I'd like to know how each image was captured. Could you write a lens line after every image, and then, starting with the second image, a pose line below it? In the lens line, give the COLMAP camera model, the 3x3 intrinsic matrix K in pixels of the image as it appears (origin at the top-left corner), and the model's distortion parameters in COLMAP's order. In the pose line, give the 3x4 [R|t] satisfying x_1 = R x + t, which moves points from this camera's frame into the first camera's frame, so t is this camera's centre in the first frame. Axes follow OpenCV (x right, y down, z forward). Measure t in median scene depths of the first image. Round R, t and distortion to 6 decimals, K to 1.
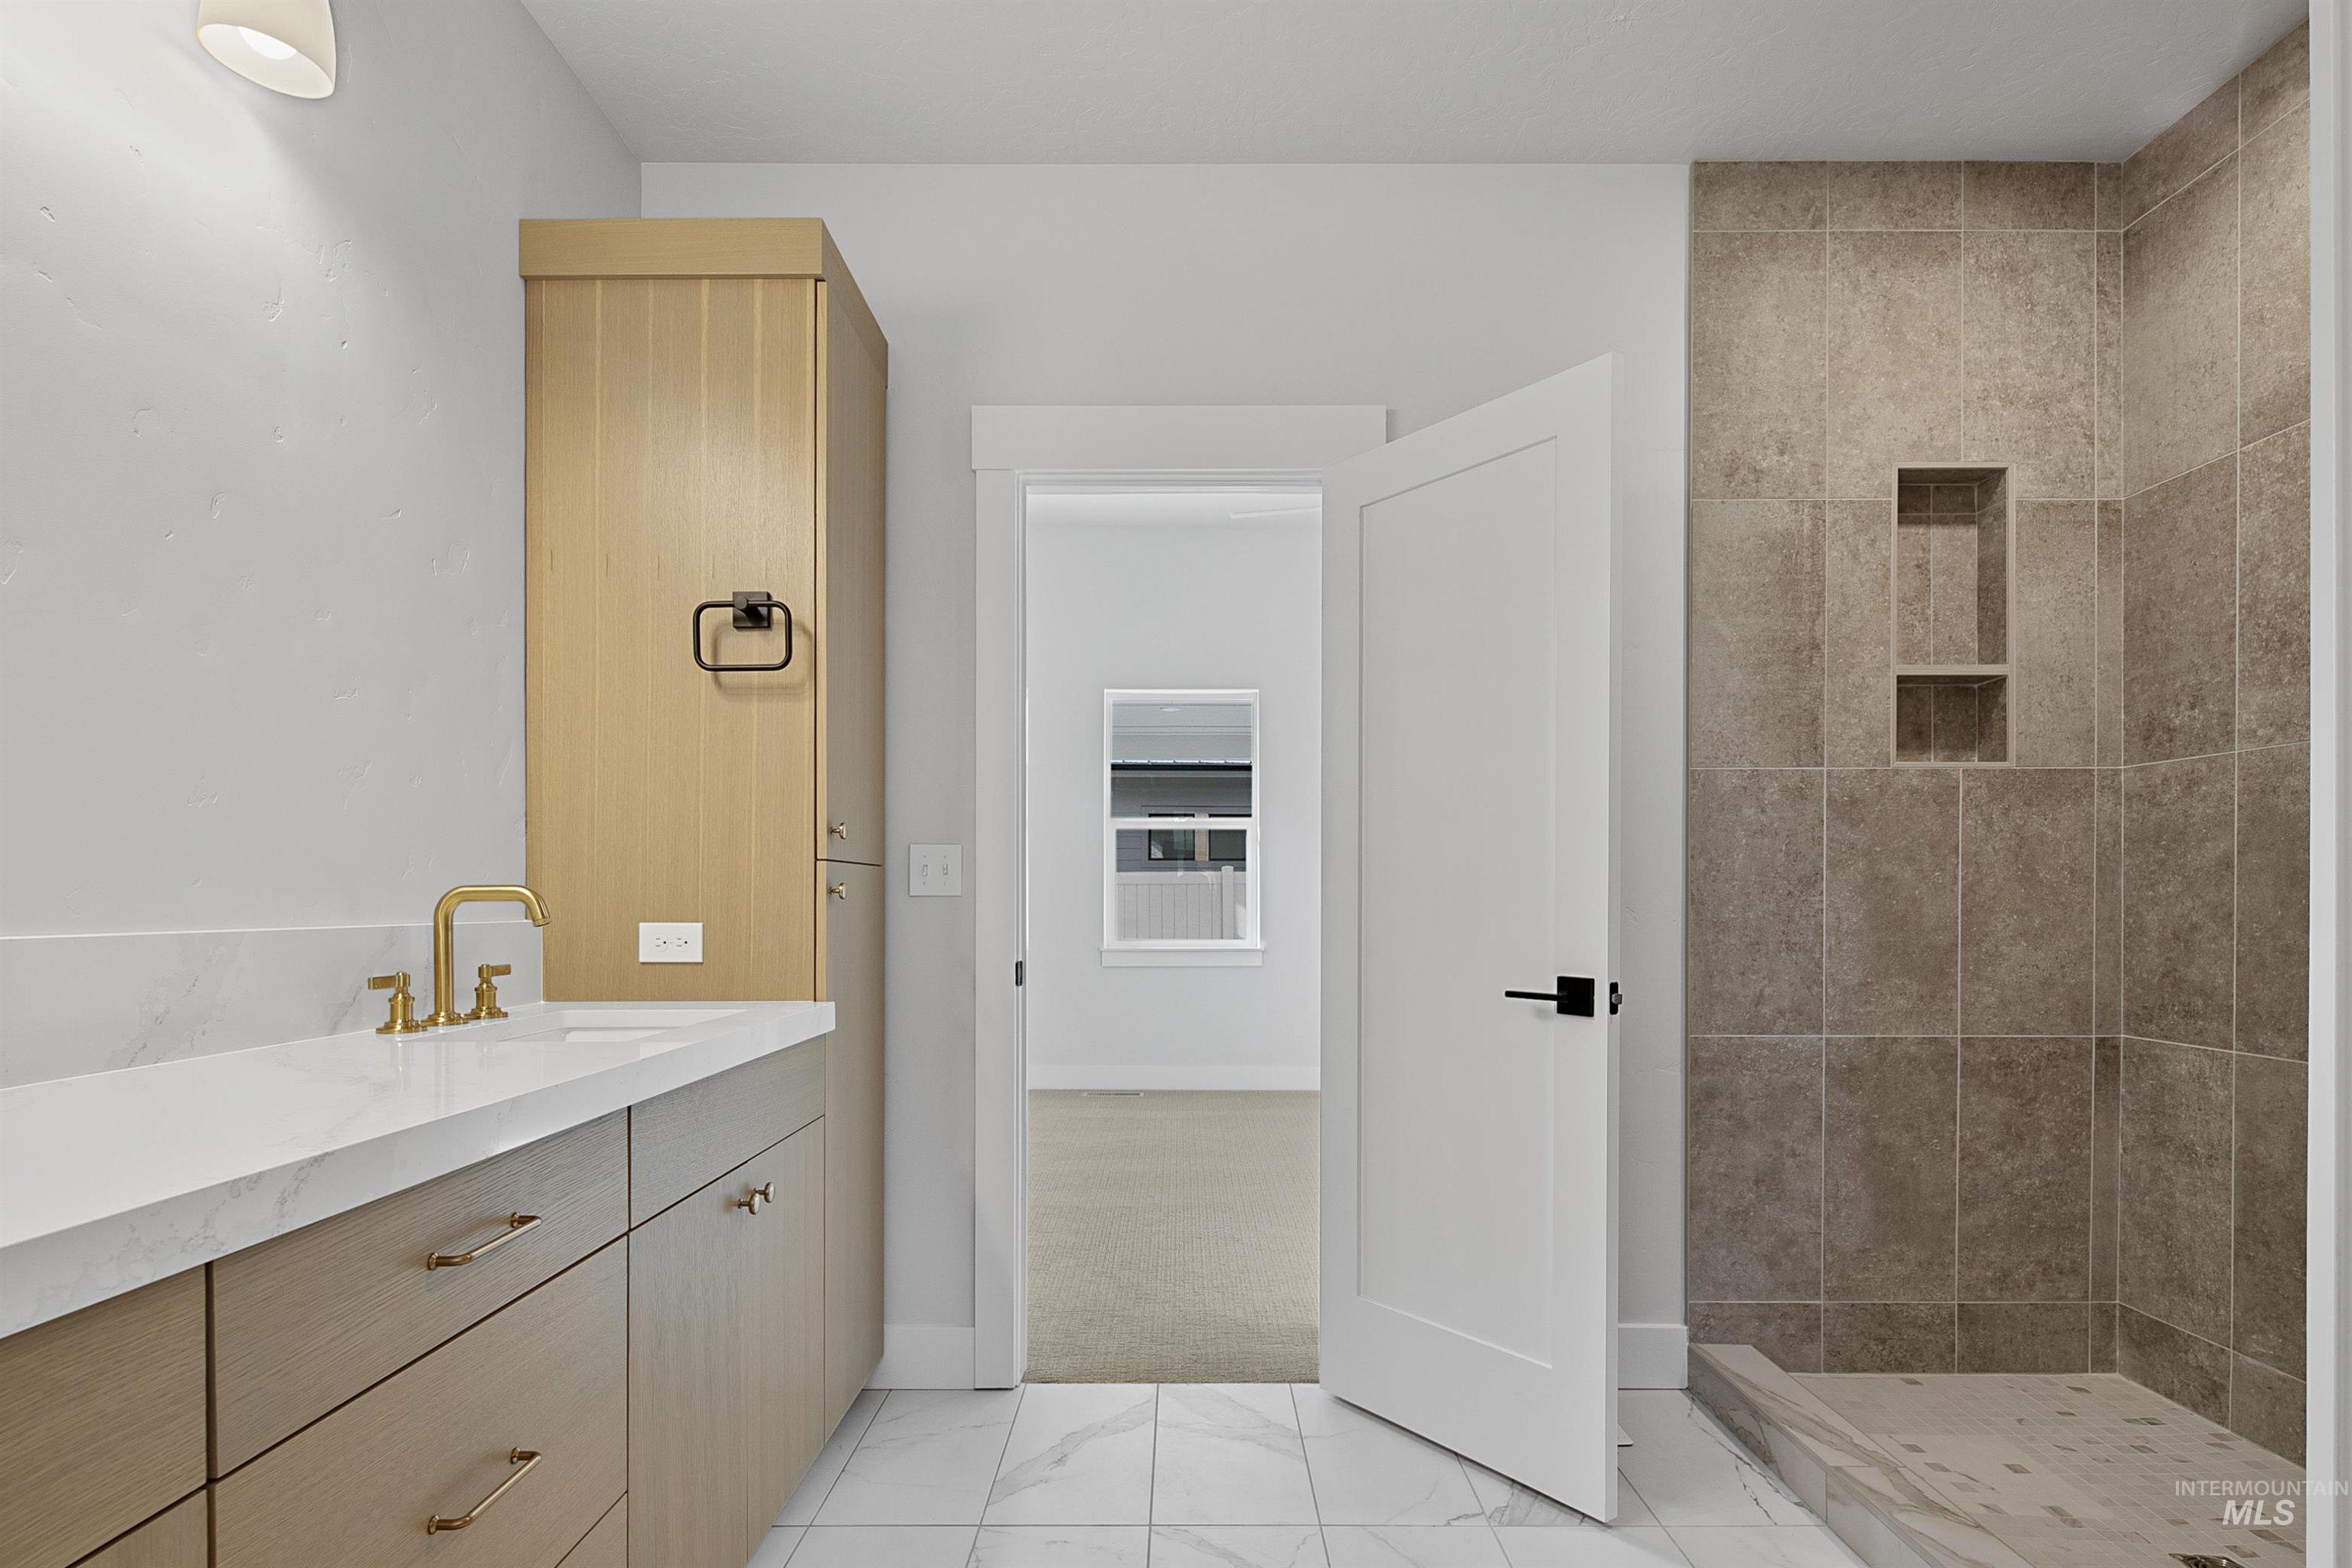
lens RADIAL K [[1155.3, 0, 1178.6], [0, 1155.3, 910.9], [0, 0, 1]] dist [-0.004065, -0.001461]
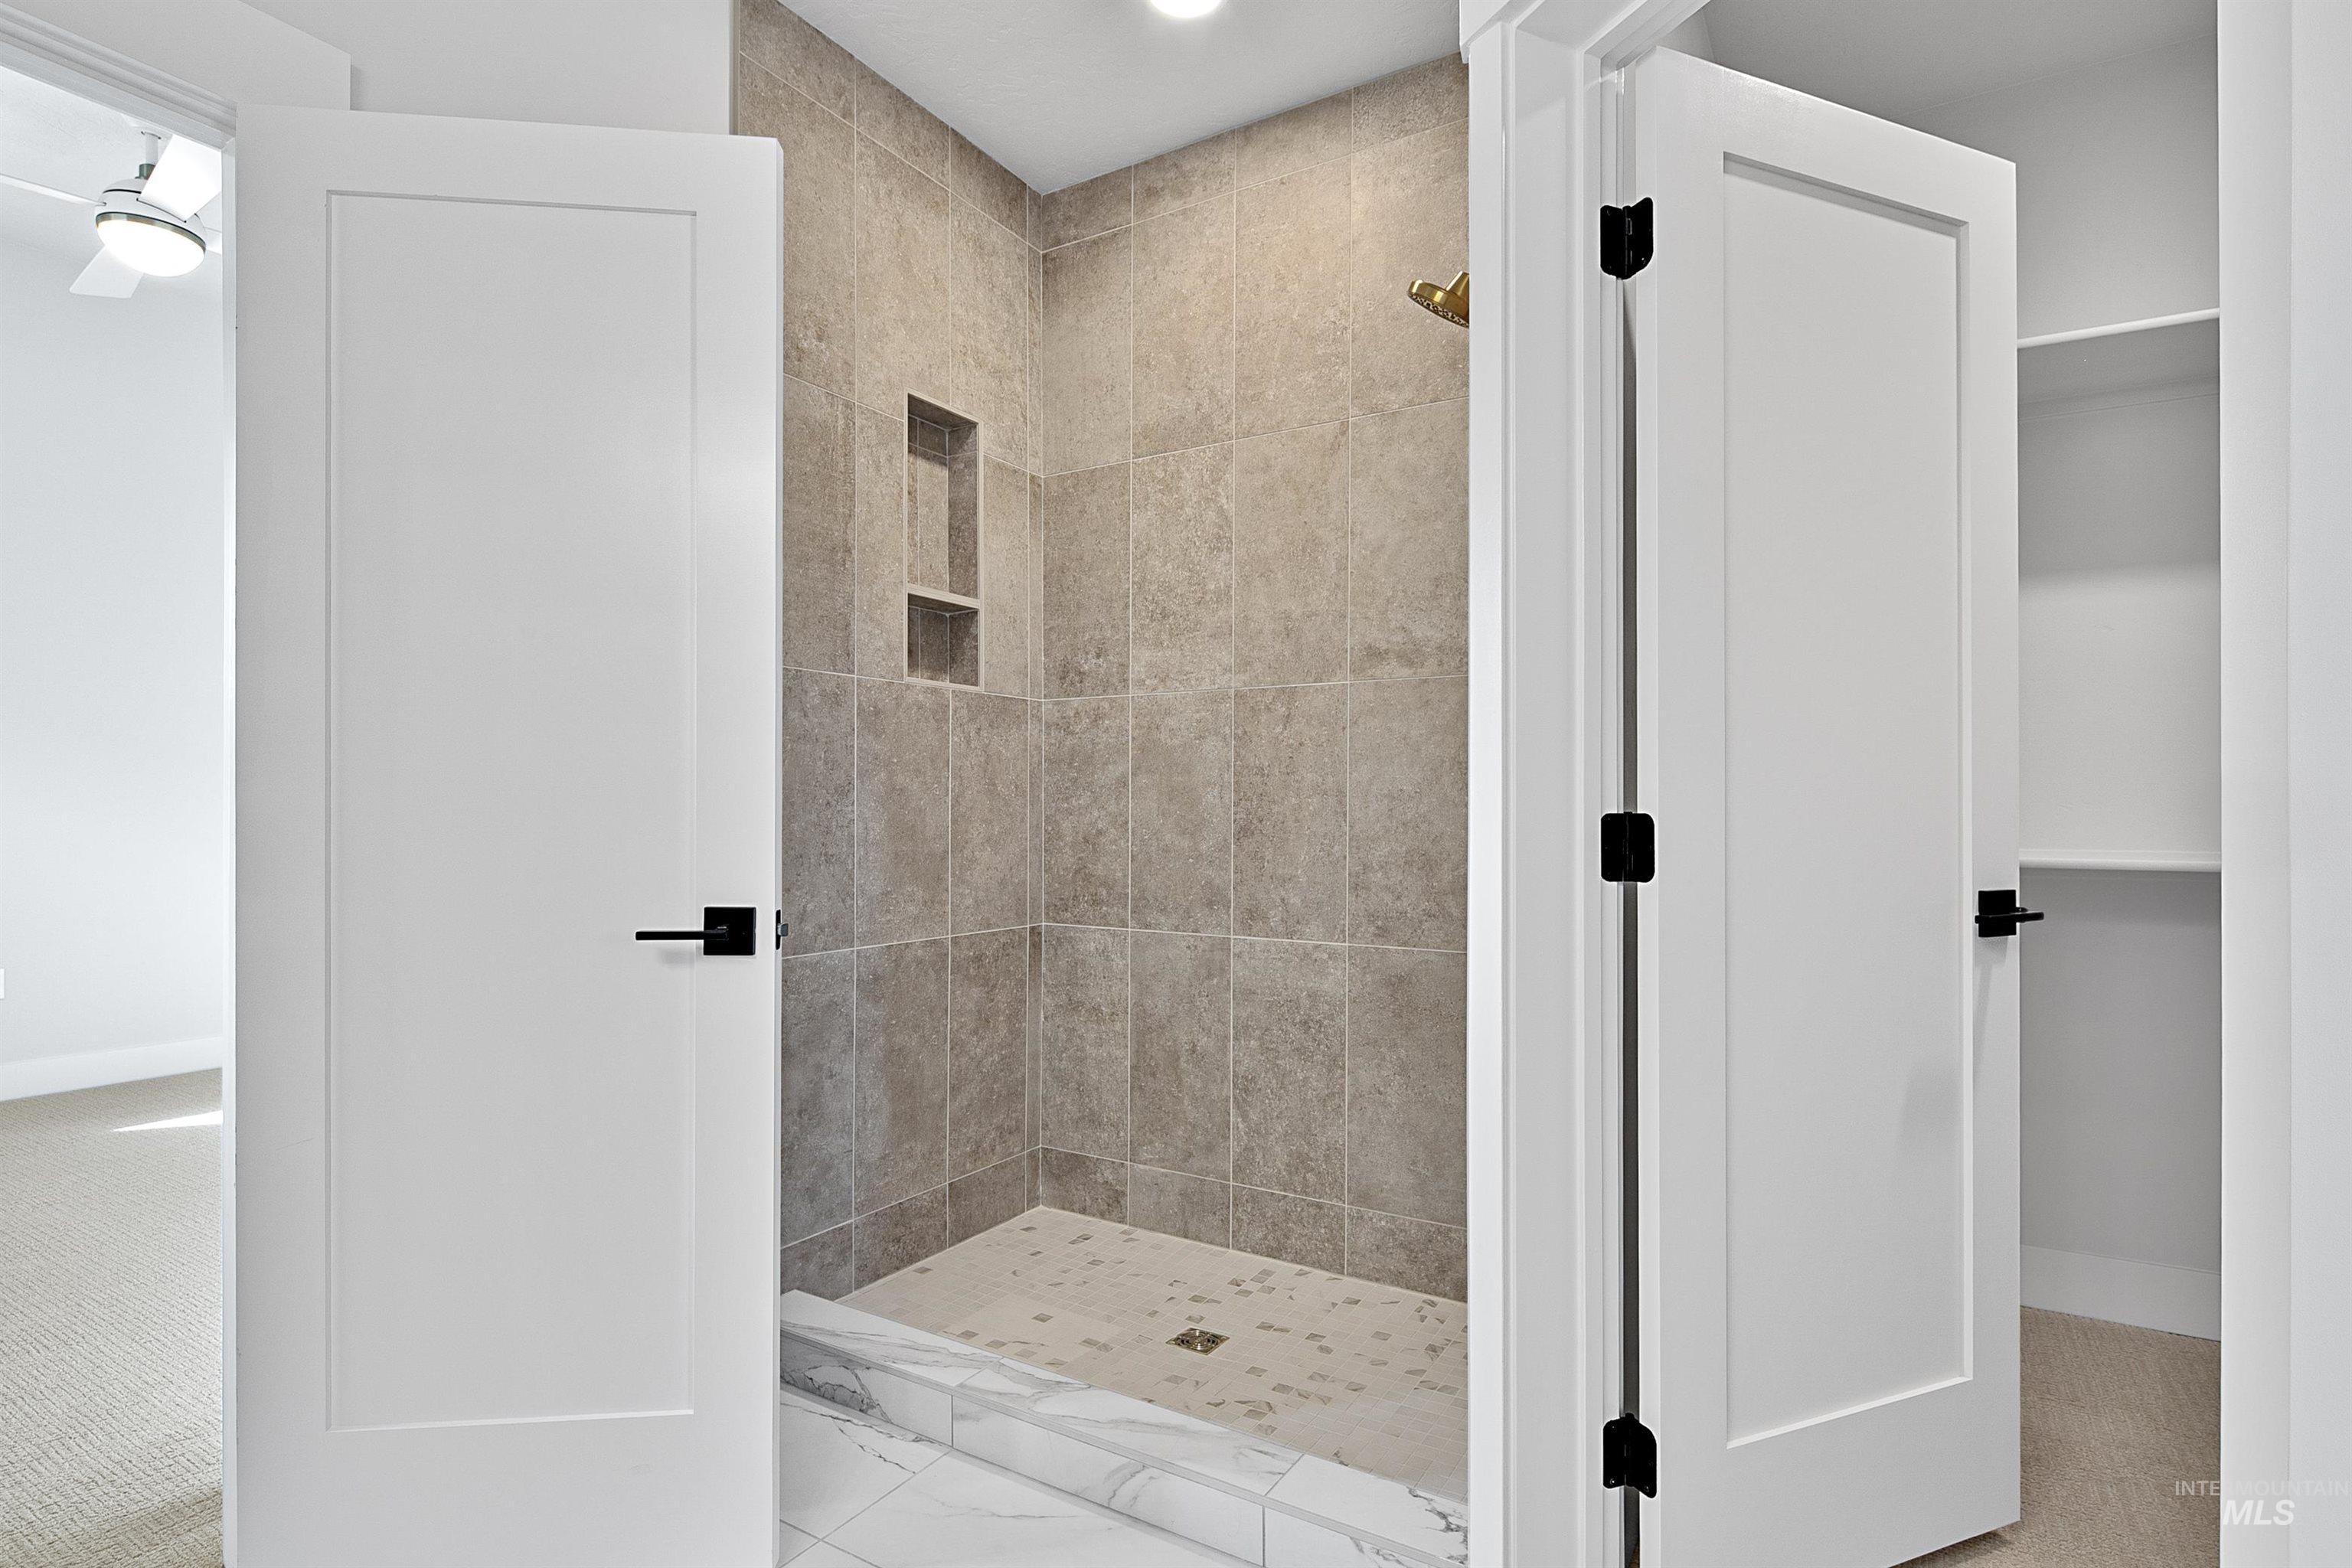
lens RADIAL K [[1153.2, 0, 1179.4], [0, 1153.2, 819.6], [0, 0, 1]] dist [0.001708, 0.000045]
pose [[0.521053, -0.004846, 0.853511, -0.134709], [0.004989, 0.999984, 0.002632, -0.002574], [-0.853510, 0.002886, 0.521069, 0.253258]]
